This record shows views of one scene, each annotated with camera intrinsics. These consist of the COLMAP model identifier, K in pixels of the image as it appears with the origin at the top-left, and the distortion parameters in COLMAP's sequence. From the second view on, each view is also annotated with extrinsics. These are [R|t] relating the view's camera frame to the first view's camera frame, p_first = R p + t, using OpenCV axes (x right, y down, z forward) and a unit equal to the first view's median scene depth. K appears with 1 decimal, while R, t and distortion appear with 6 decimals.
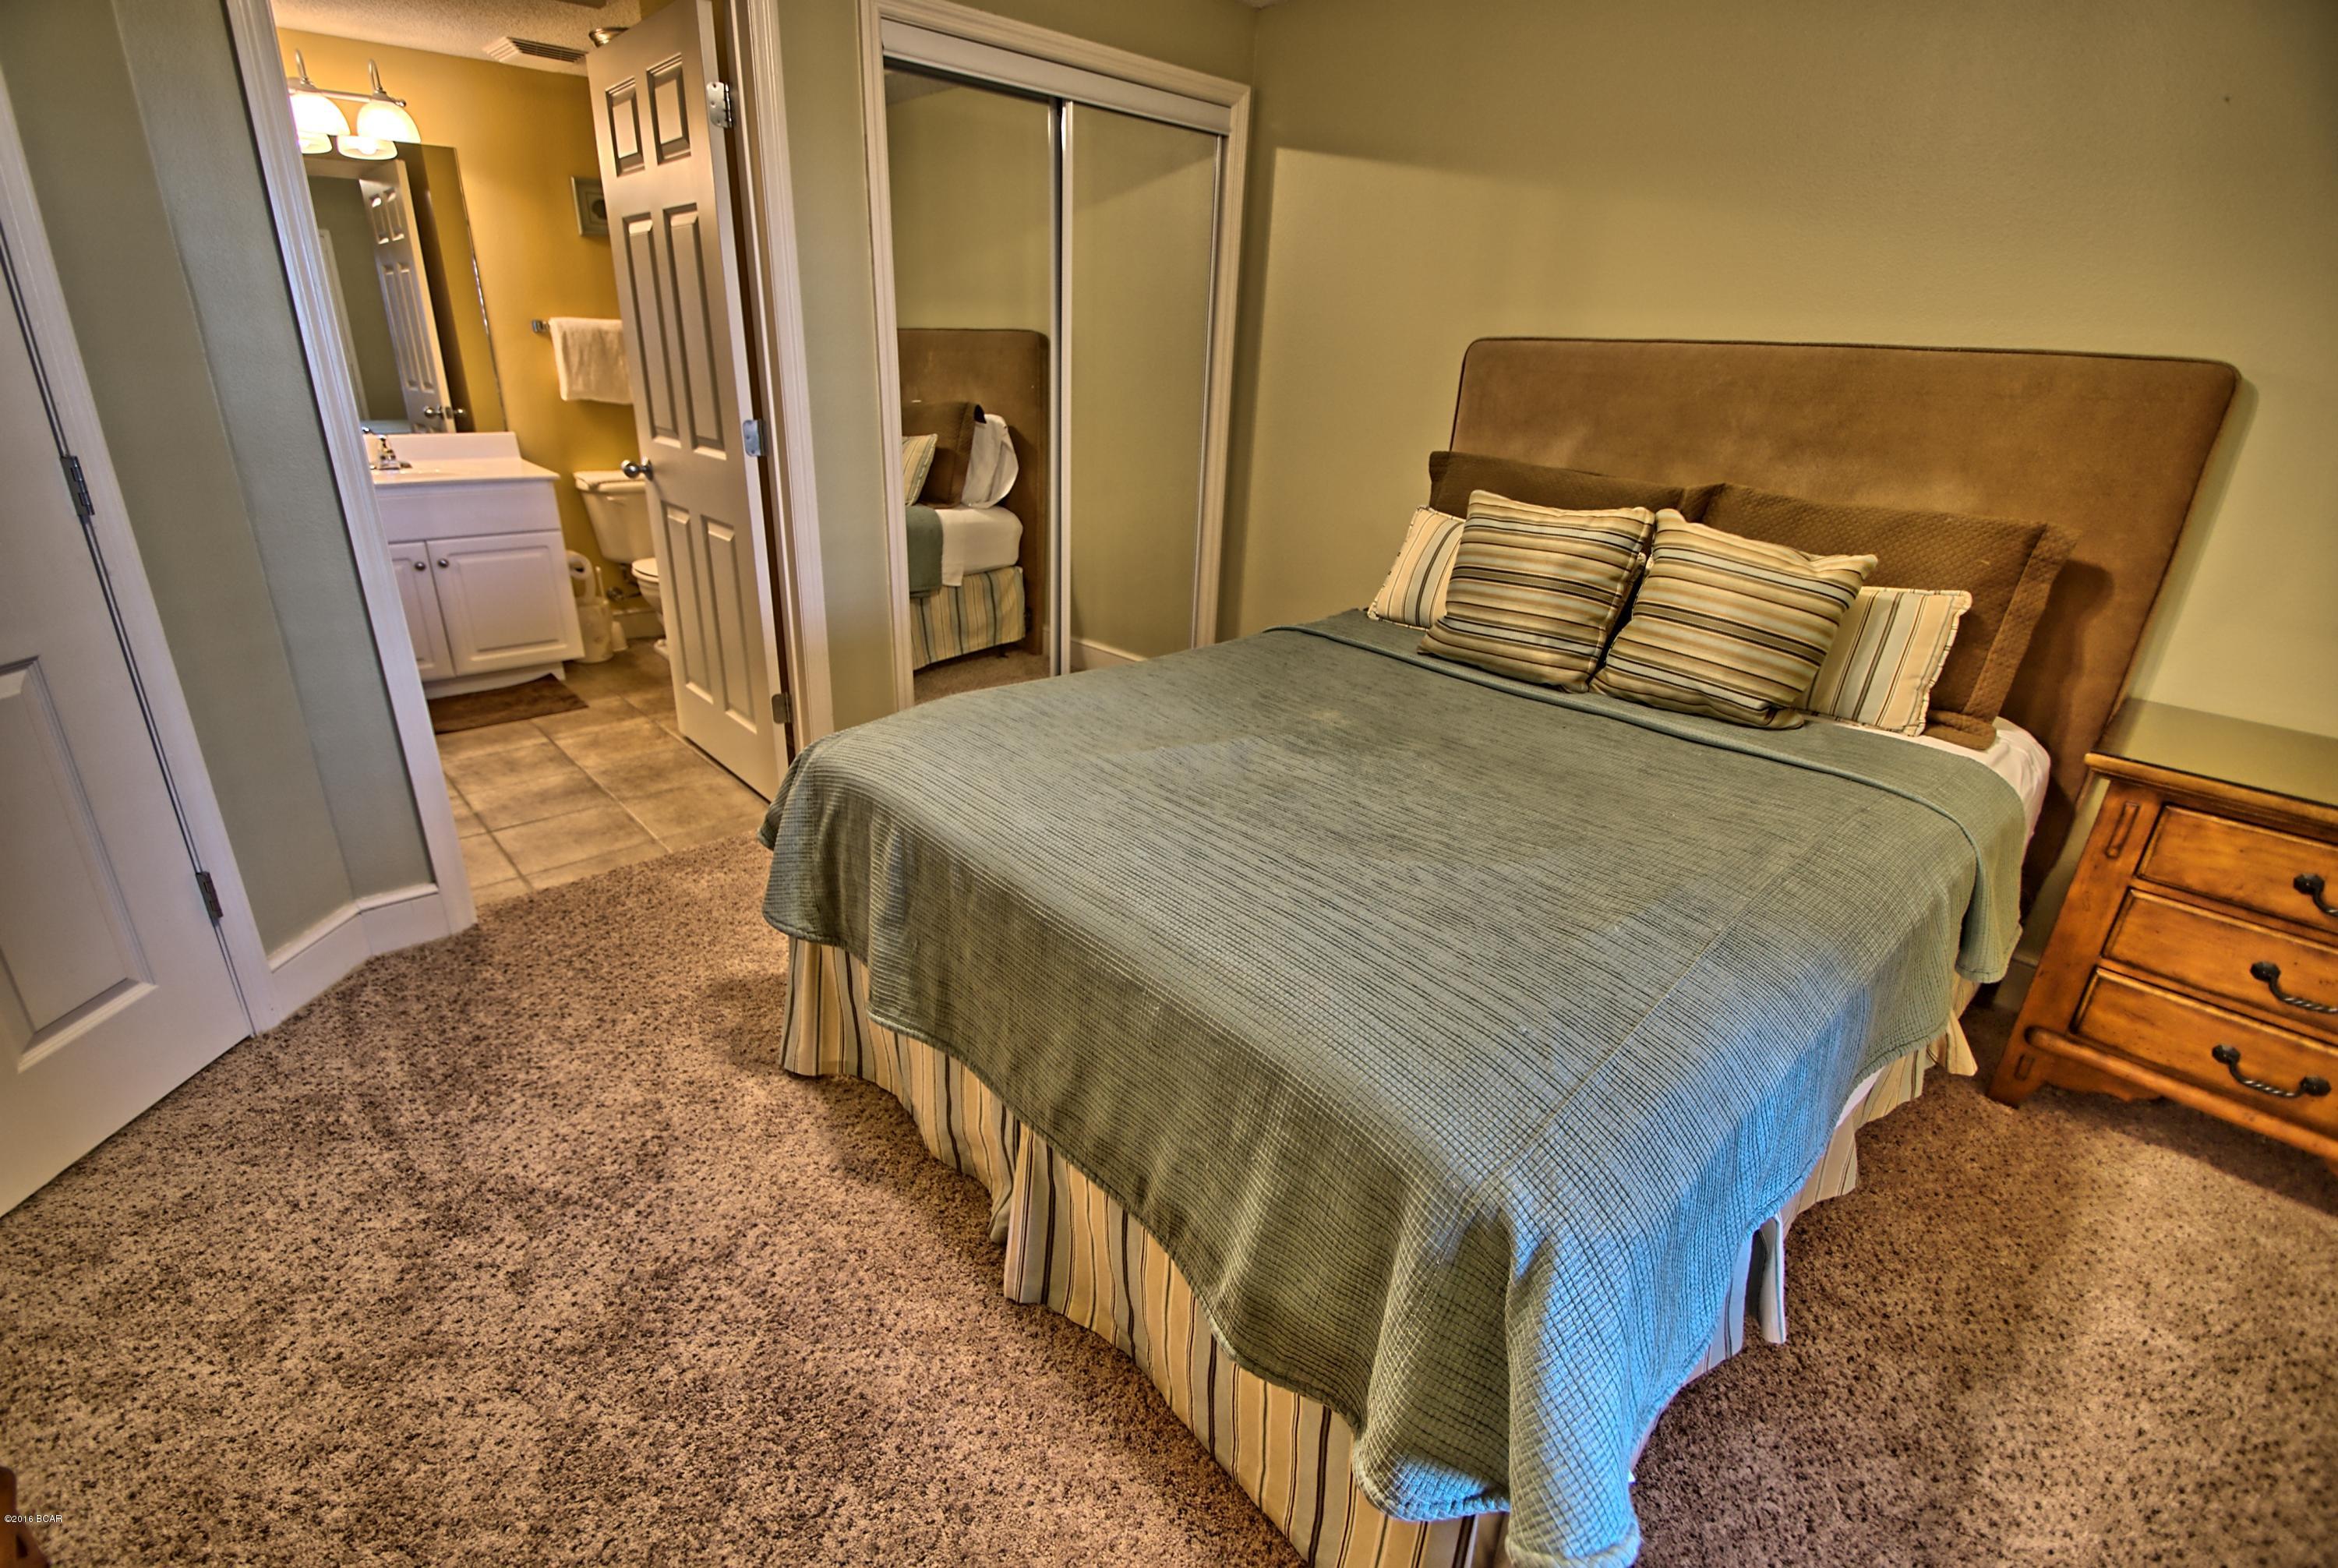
lens RADIAL K [[1040.3, 0, 1155.7], [0, 1040.3, 784.1], [0, 0, 1]] dist [0.000451, -0.000857]
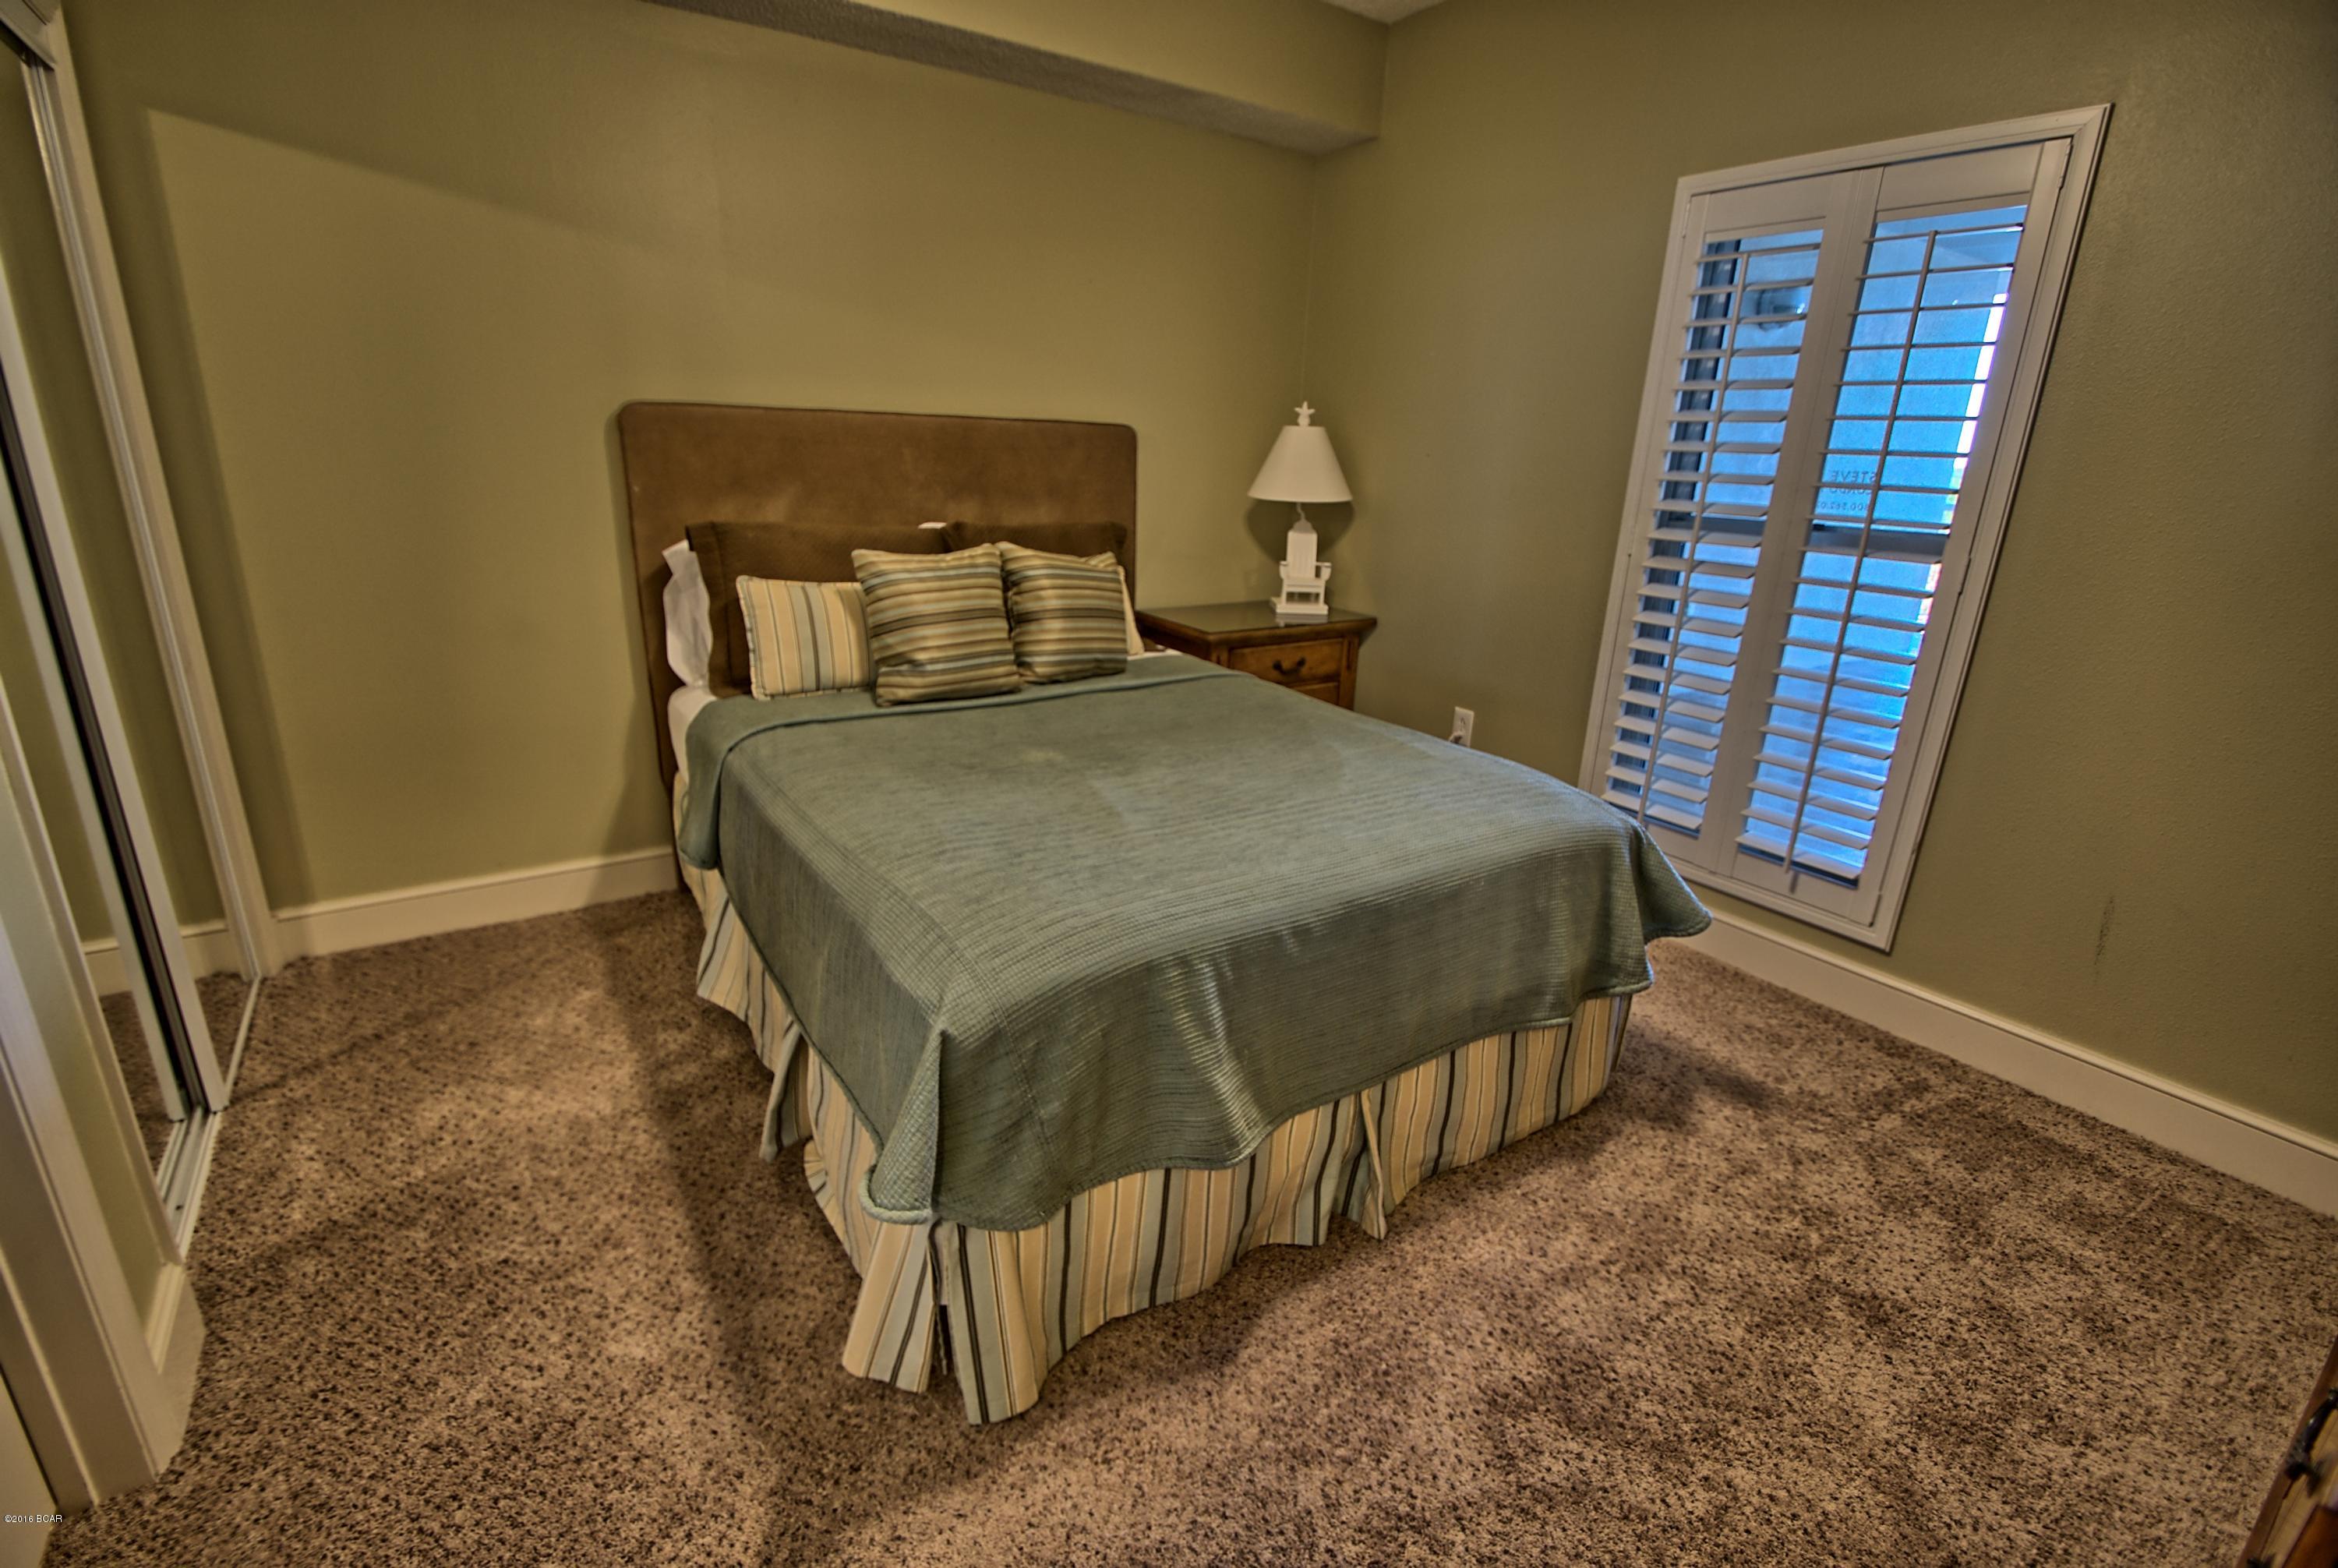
lens RADIAL K [[1040.3, 0, 1150.7], [0, 1040.3, 770.0], [0, 0, 1]] dist [0.000451, -0.000857]
pose [[0.157125, -0.332666, 0.929863, -0.912981], [0.345928, 0.900446, 0.263689, -0.320879], [-0.925011, 0.280233, 0.256561, 0.619204]]
